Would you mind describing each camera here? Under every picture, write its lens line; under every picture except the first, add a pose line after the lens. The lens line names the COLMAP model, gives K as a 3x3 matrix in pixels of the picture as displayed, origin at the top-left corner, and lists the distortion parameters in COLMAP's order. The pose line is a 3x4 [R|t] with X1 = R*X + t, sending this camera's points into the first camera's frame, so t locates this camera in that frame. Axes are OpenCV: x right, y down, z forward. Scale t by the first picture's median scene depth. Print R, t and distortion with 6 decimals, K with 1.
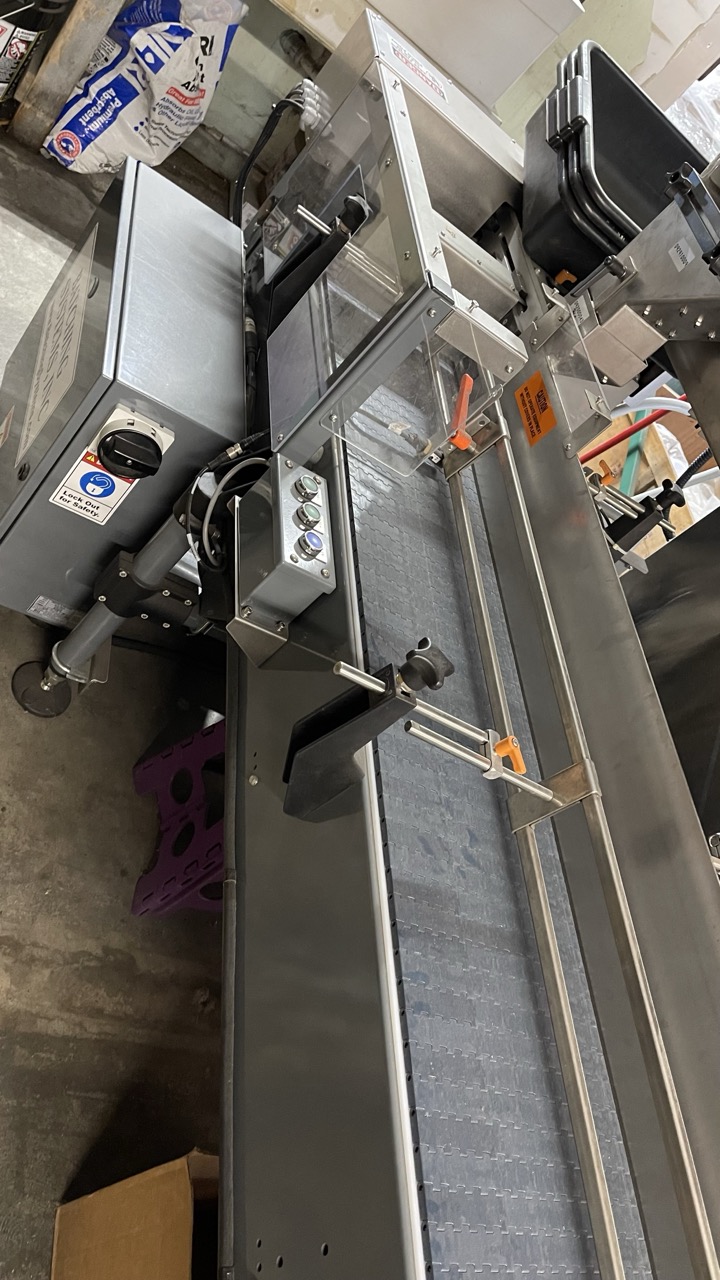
lens RADIAL K [[972.1, 0, 352.0], [0, 972.1, 647.7], [0, 0, 1]] dist [0.061230, -0.082402]
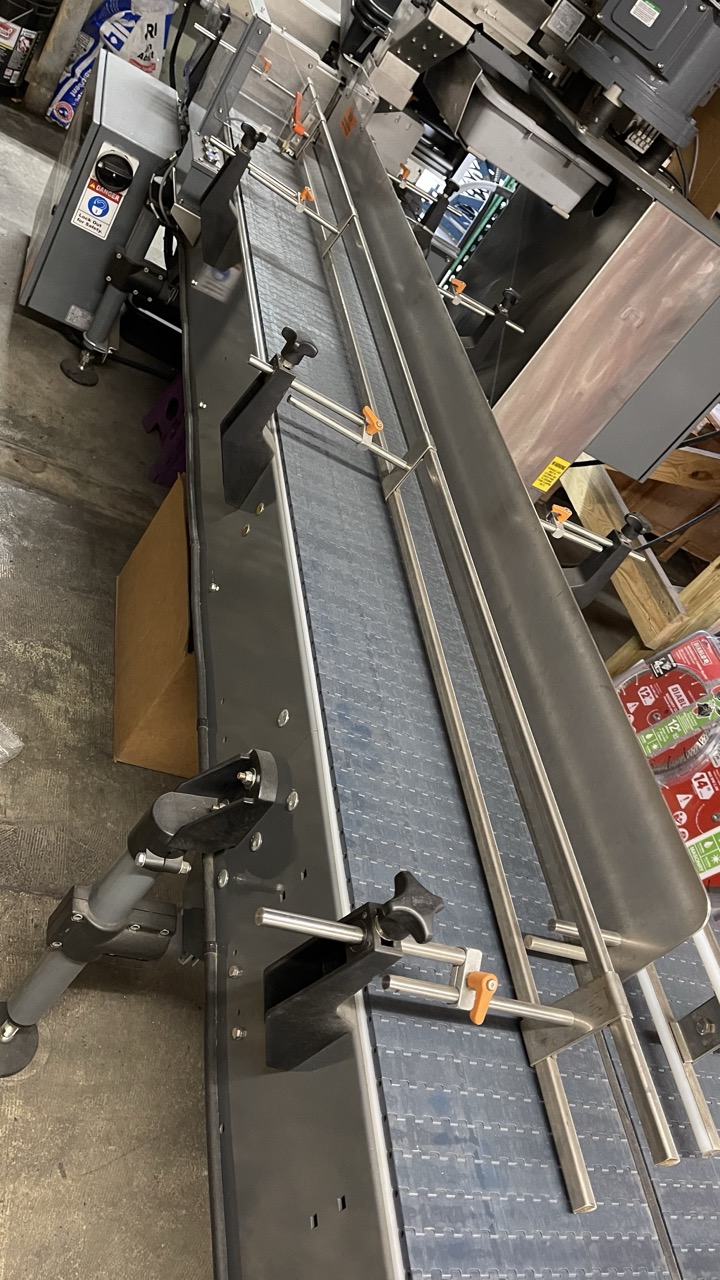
lens RADIAL K [[972.1, 0, 361.7], [0, 972.1, 643.6], [0, 0, 1]] dist [0.061230, -0.082402]
pose [[0.991879, -0.125514, -0.020551, 0.077648], [0.122895, 0.987439, -0.099302, 0.482139], [0.032757, 0.095970, 0.994845, -0.357727]]
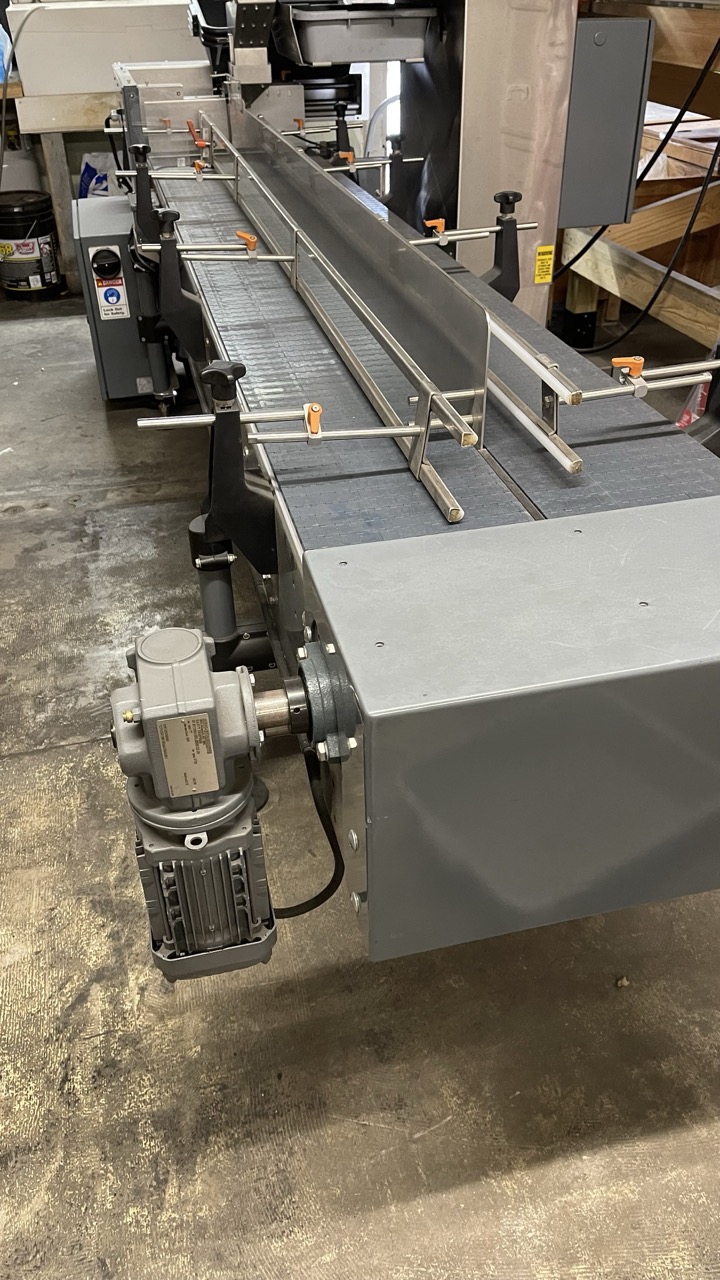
lens RADIAL K [[972.1, 0, 361.7], [0, 972.1, 632.3], [0, 0, 1]] dist [0.061230, -0.082402]
pose [[0.760903, -0.592393, -0.264759, 0.171712], [0.531815, 0.803137, -0.268595, 0.774772], [0.371752, 0.063572, 0.926153, -0.438884]]
